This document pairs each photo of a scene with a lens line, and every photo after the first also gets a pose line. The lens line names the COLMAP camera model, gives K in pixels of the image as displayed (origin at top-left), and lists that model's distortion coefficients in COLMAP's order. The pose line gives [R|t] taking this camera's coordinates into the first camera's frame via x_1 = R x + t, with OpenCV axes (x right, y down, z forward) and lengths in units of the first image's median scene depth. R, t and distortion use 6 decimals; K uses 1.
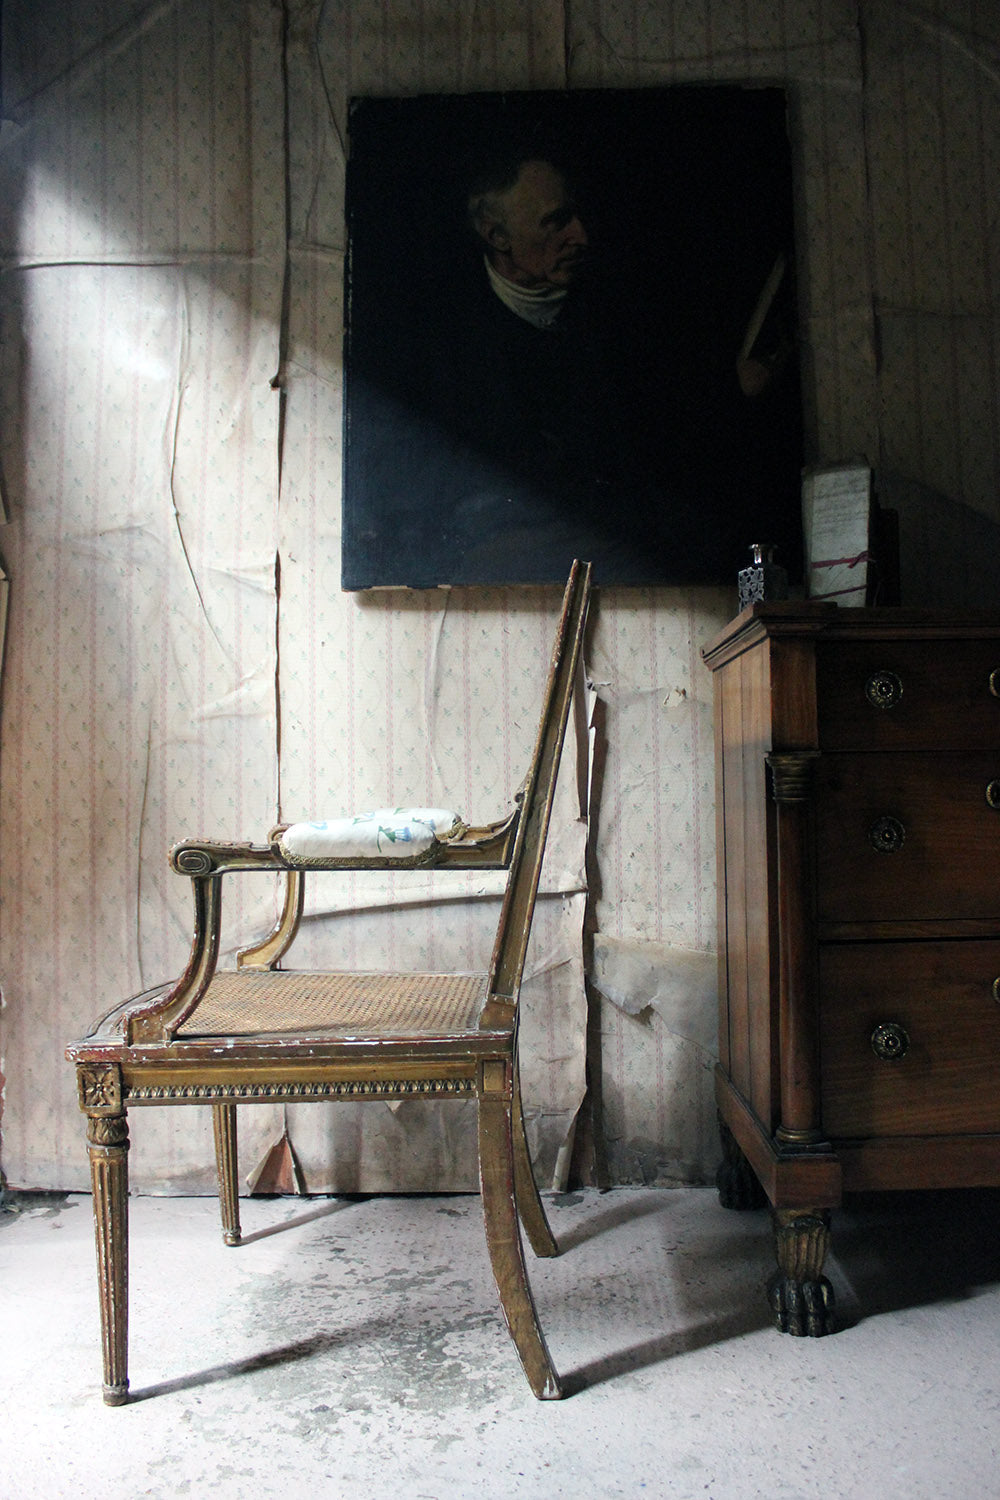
lens RADIAL K [[1241.9, 0, 497.7], [0, 1241.9, 748.5], [0, 0, 1]] dist [-0.165484, 0.133882]
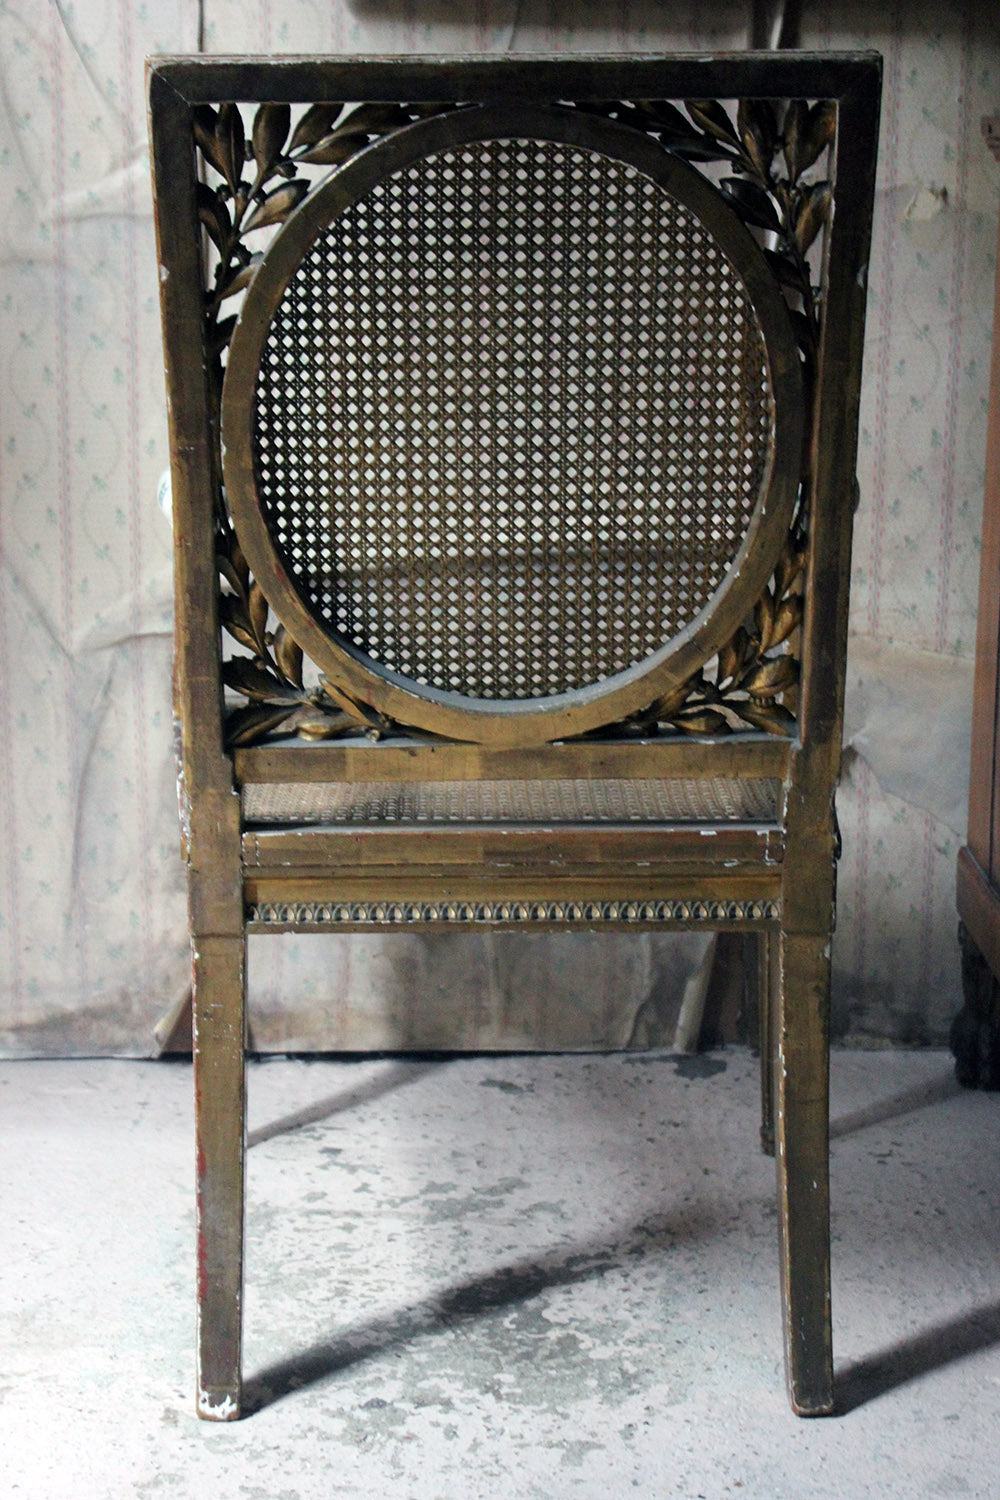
lens RADIAL K [[2581.8, 0, 491.9], [0, 2581.8, 753.8], [0, 0, 1]] dist [-0.009144, 0.000000]
pose [[0.999012, 0.015162, 0.041766, -0.096247], [-0.025444, 0.965814, 0.257985, -0.097027], [-0.036426, -0.258793, 0.965246, -0.170013]]
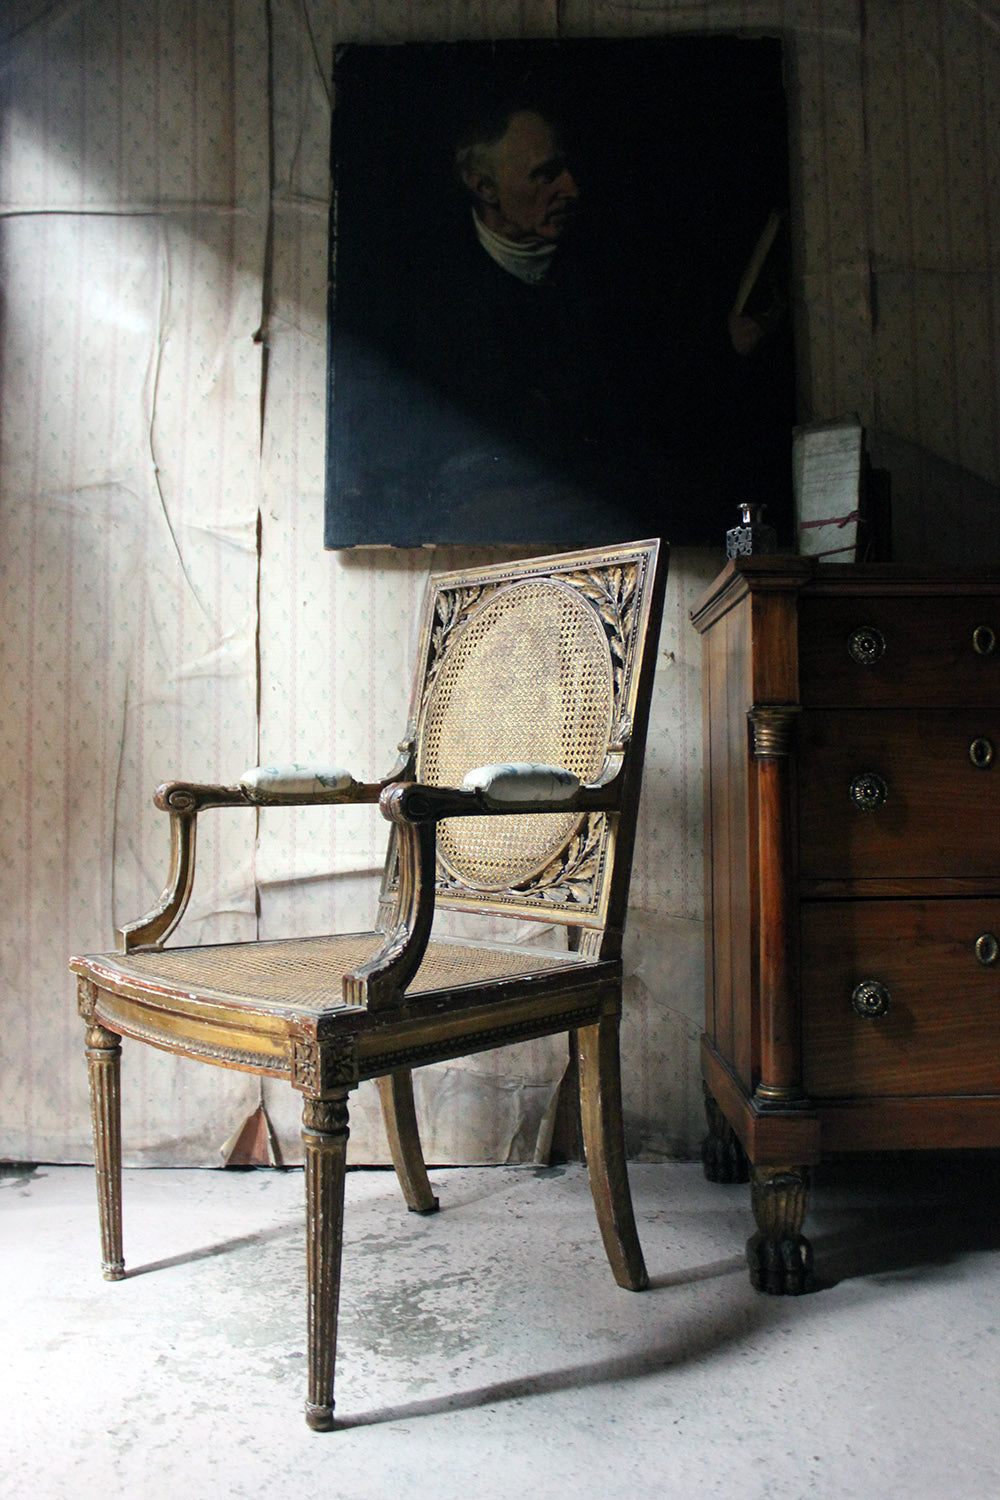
lens RADIAL K [[1339.9, 0, 494.0], [0, 1339.9, 742.6], [0, 0, 1]] dist [-0.152980, 0.131202]
pose [[0.999968, 0.007877, 0.001639, 0.008281], [-0.007877, 0.999969, -0.000014, 0.024978], [-0.001639, 0.000001, 0.999999, -0.059228]]
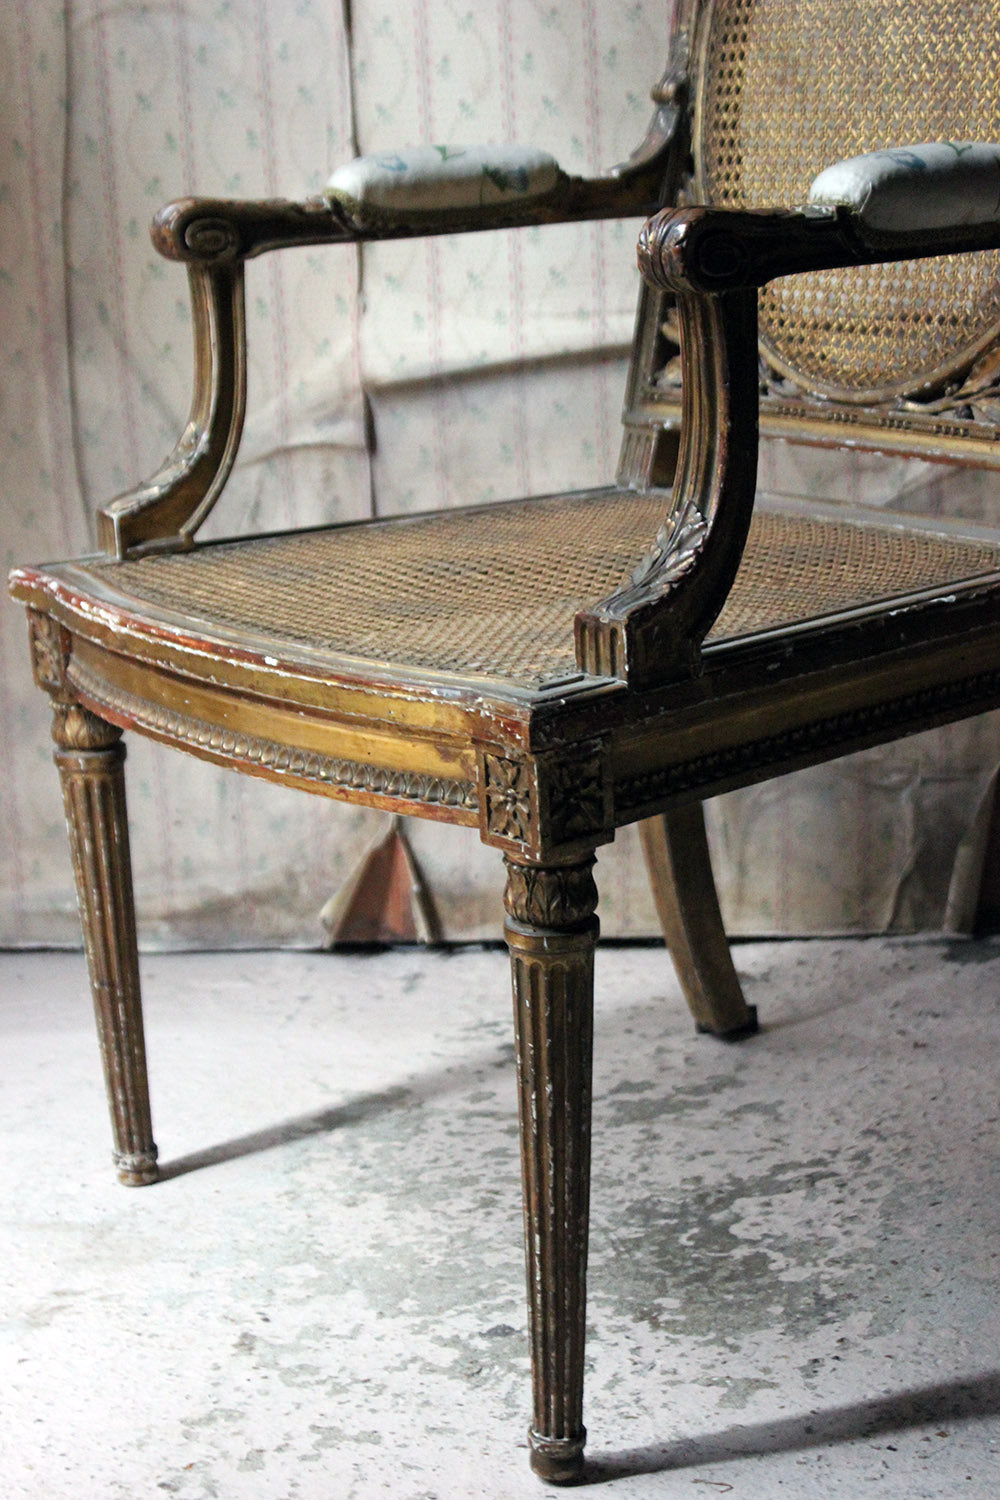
lens RADIAL K [[2734.3, 0, 488.7], [0, 2734.3, 745.7], [0, 0, 1]] dist [0.004483, 0.000000]
pose [[0.993130, -0.008138, -0.116737, -0.007550], [0.038678, 0.964340, 0.261826, -0.002813], [0.110443, -0.264542, 0.958029, -0.048219]]
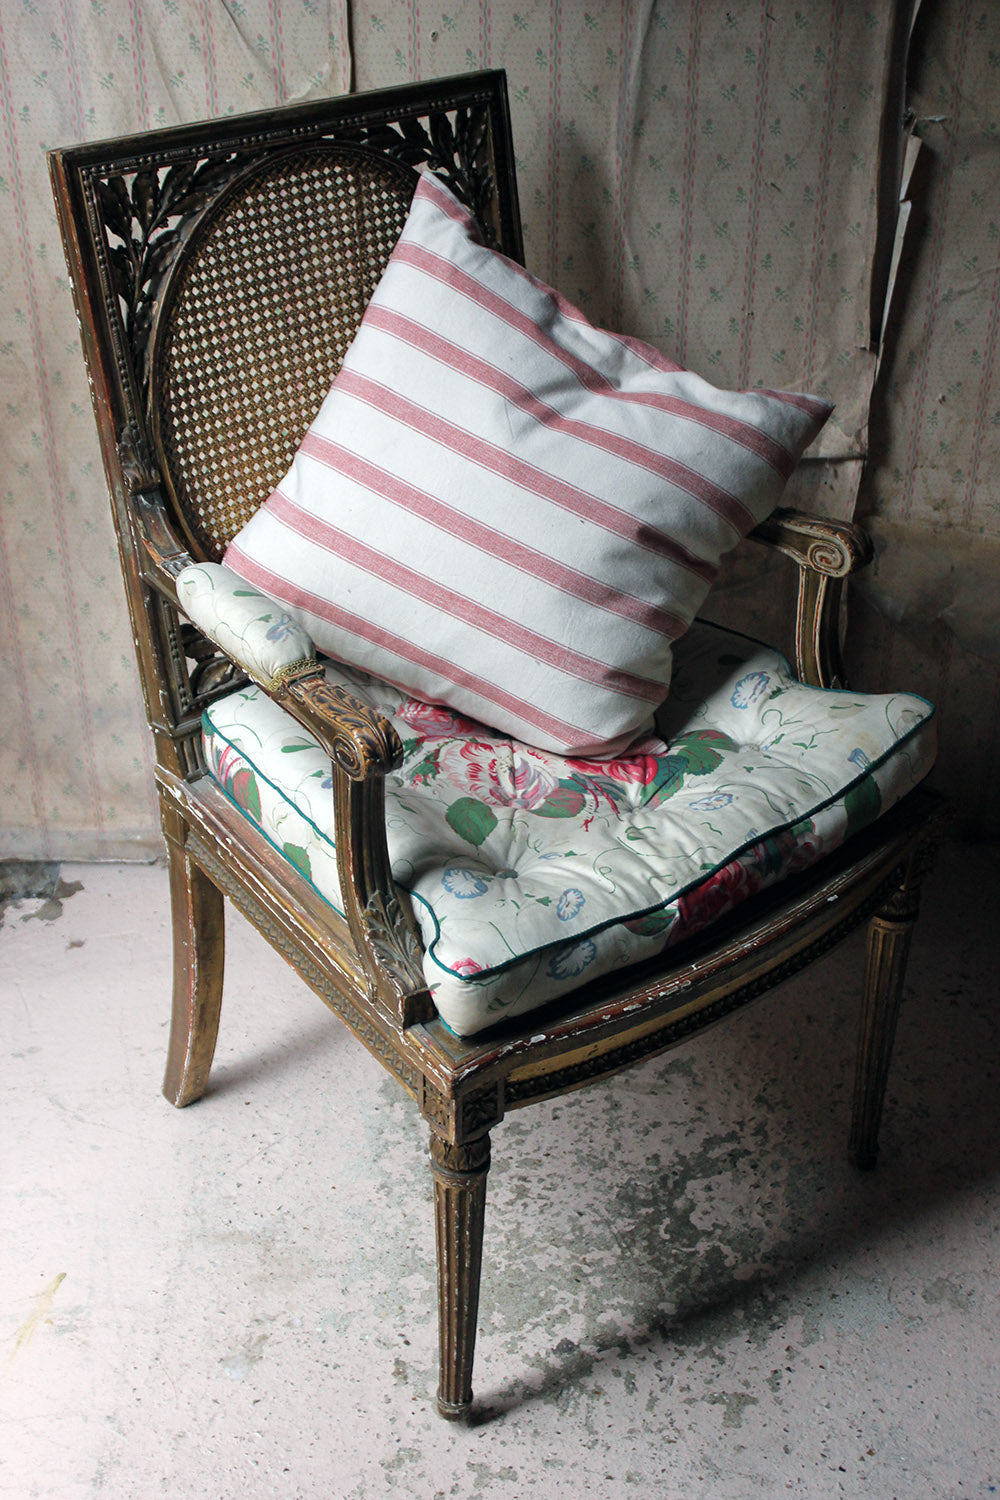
lens RADIAL K [[2020.9, 0, 487.5], [0, 2020.9, 745.2], [0, 0, 1]] dist [-0.046860, 0.000000]
pose [[0.999027, -0.012544, 0.042292, -0.162694], [-0.014486, 0.812256, 0.583121, -0.355837], [-0.041667, -0.583166, 0.811284, 0.098356]]
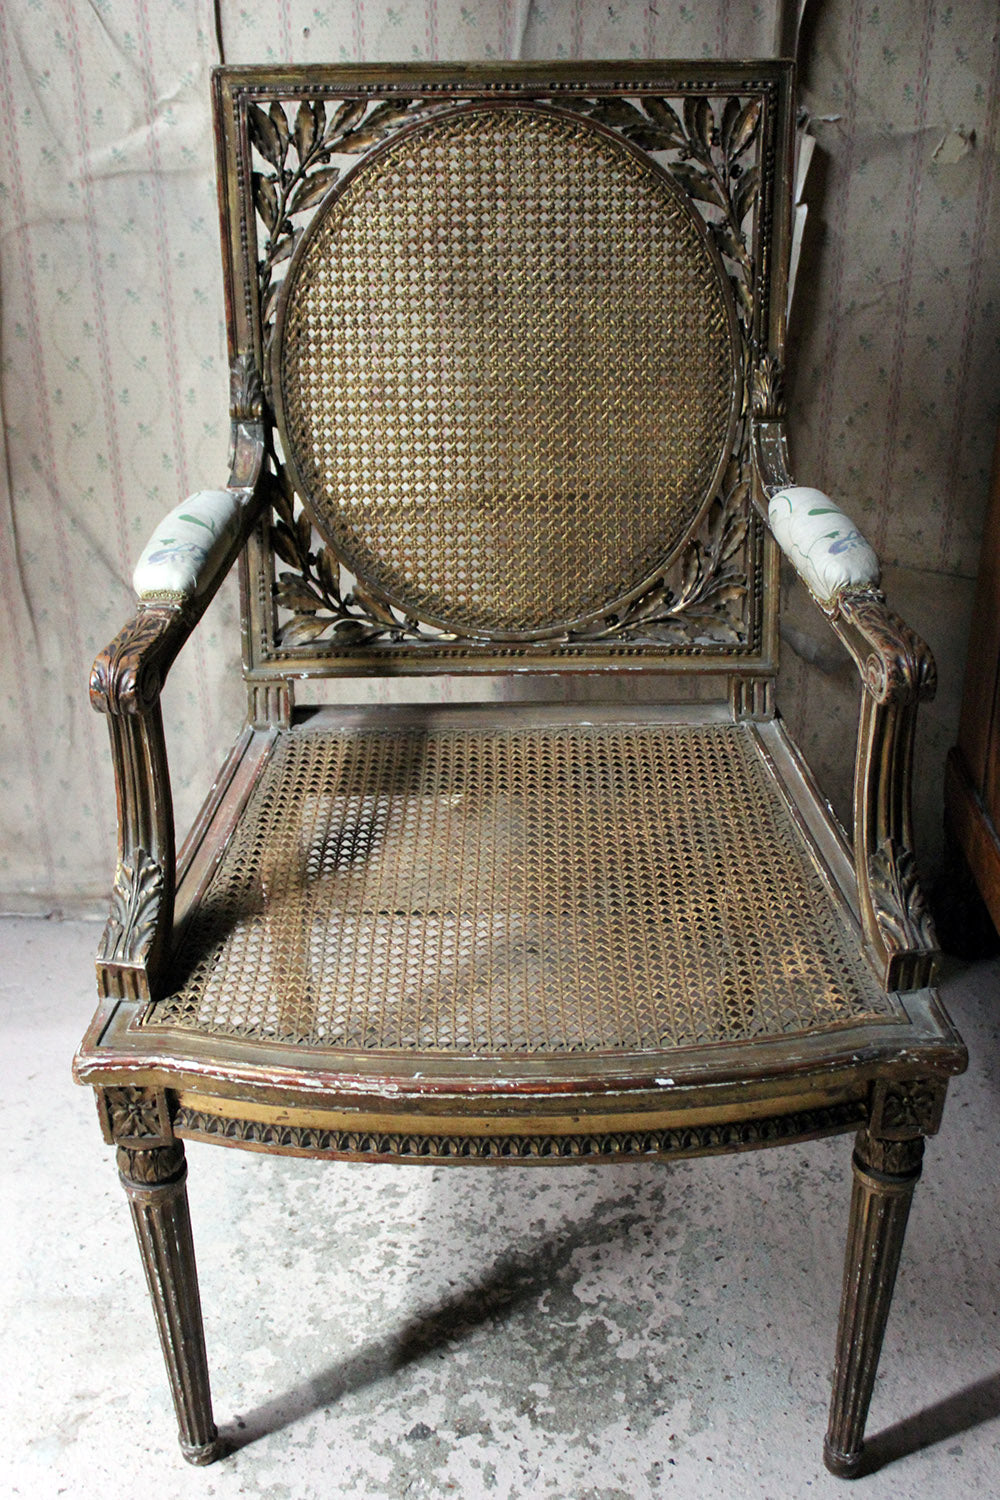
lens RADIAL K [[1731.9, 0, 493.2], [0, 1731.9, 746.5], [0, 0, 1]] dist [-0.066366, 0.000000]
pose [[0.999683, -0.005367, 0.024591, -0.082633], [-0.007820, 0.862425, 0.506124, -0.196064], [-0.023924, -0.506156, 0.862110, 0.218189]]
